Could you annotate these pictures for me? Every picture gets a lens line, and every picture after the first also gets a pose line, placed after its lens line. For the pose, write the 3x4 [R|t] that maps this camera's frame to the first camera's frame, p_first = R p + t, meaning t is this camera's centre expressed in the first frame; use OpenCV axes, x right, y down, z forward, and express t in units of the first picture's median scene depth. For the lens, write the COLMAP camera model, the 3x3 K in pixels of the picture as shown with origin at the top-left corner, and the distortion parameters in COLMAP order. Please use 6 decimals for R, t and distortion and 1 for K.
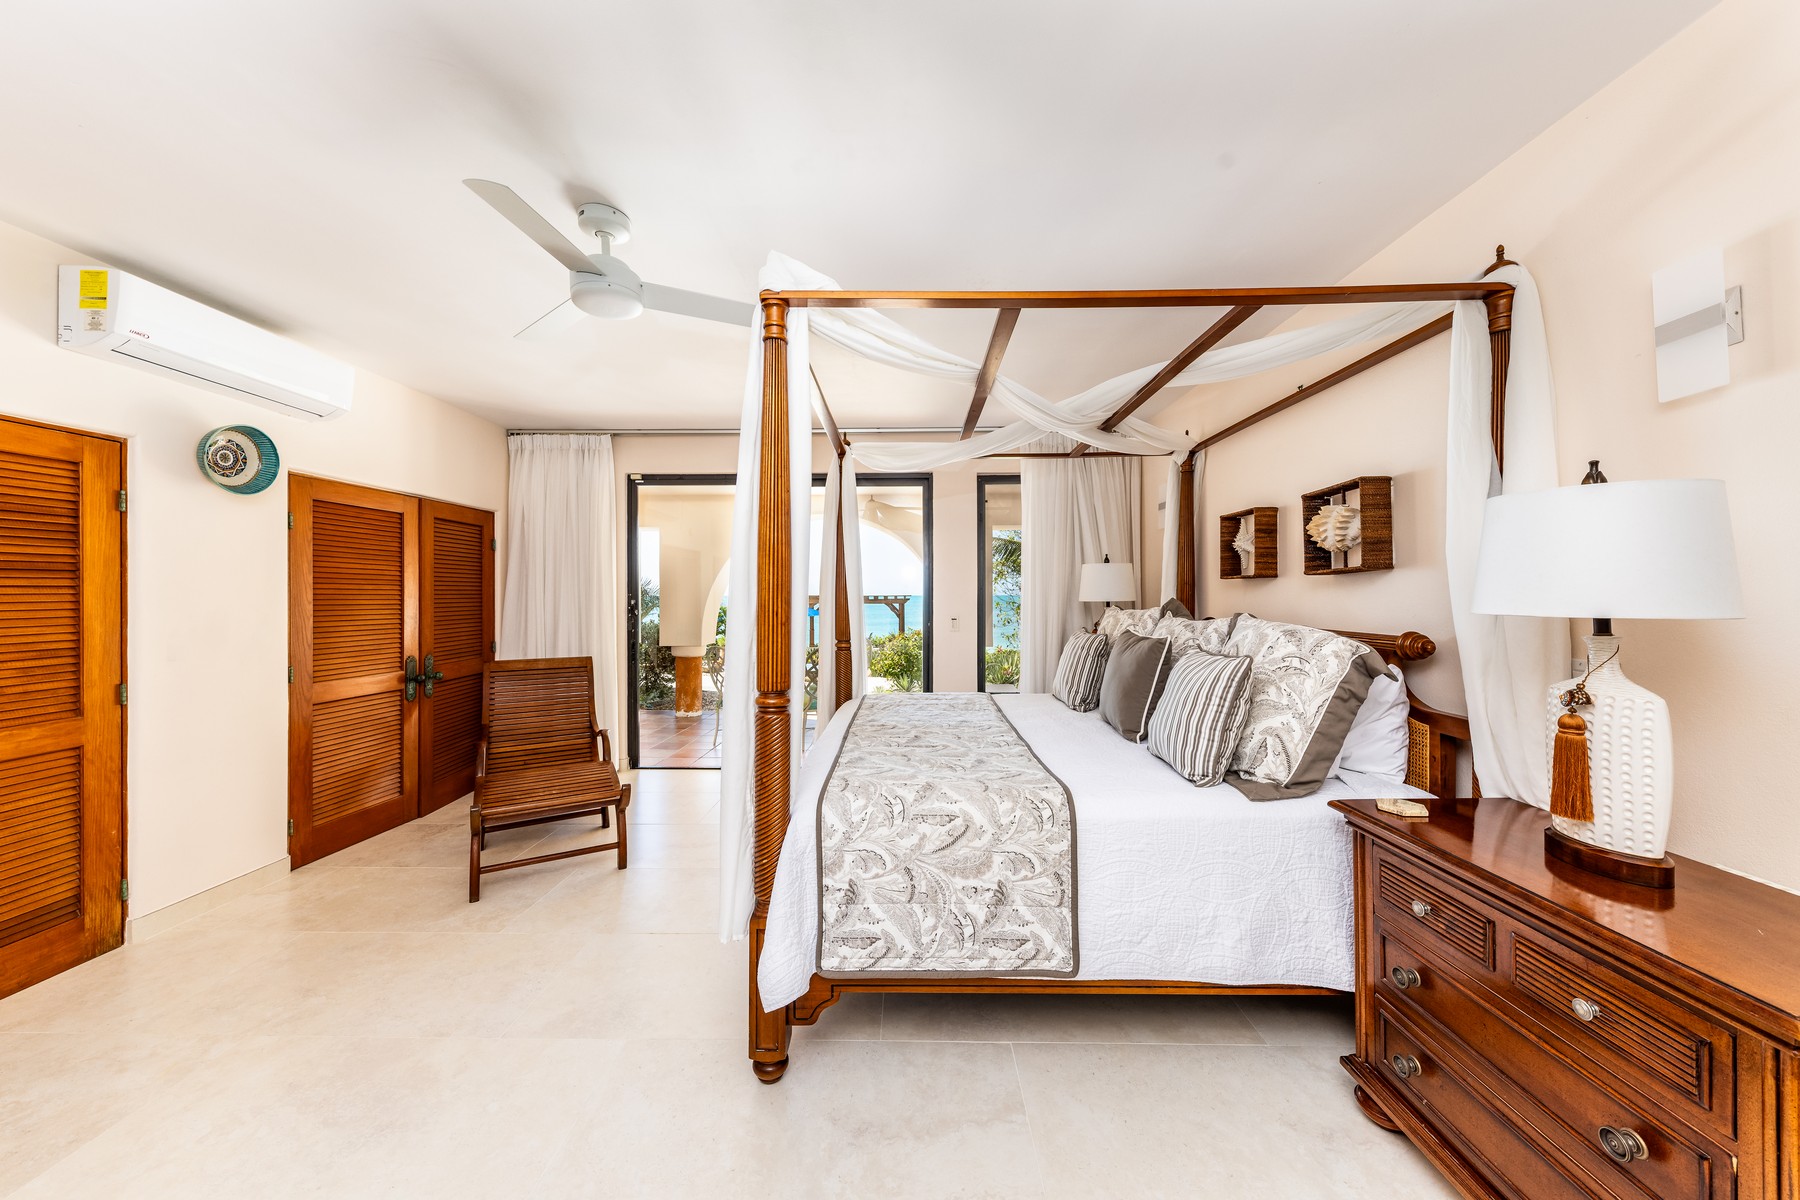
lens RADIAL K [[610.7, 0, 900.0], [0, 610.7, 600.0], [0, 0, 1]] dist [0.013087, -0.007591]
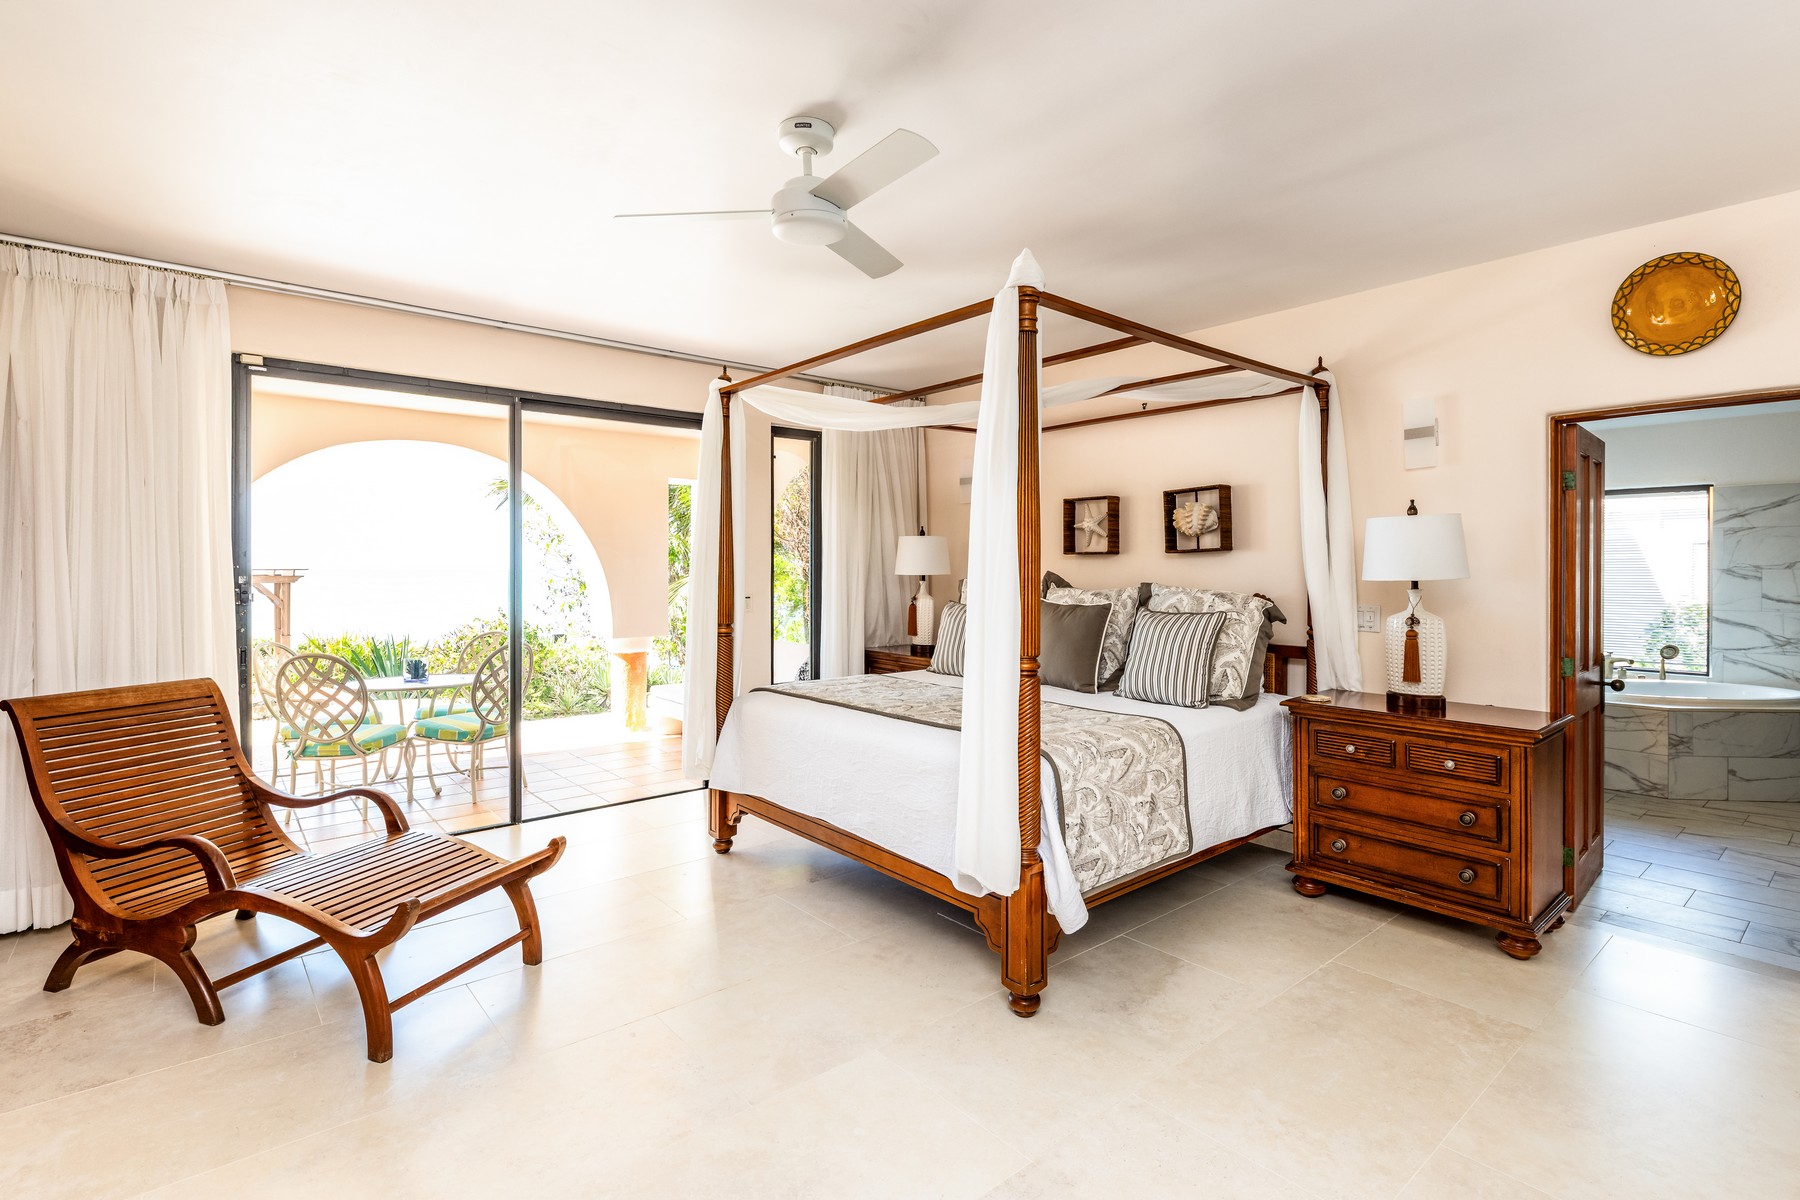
lens RADIAL K [[851.3, 0, 902.5], [0, 851.3, 574.1], [0, 0, 1]] dist [0.024315, -0.024081]
pose [[0.752099, -0.003695, 0.659040, -1.368300], [0.004043, 0.999991, 0.000993, 0.000045], [-0.659038, 0.001918, 0.752107, 0.009184]]
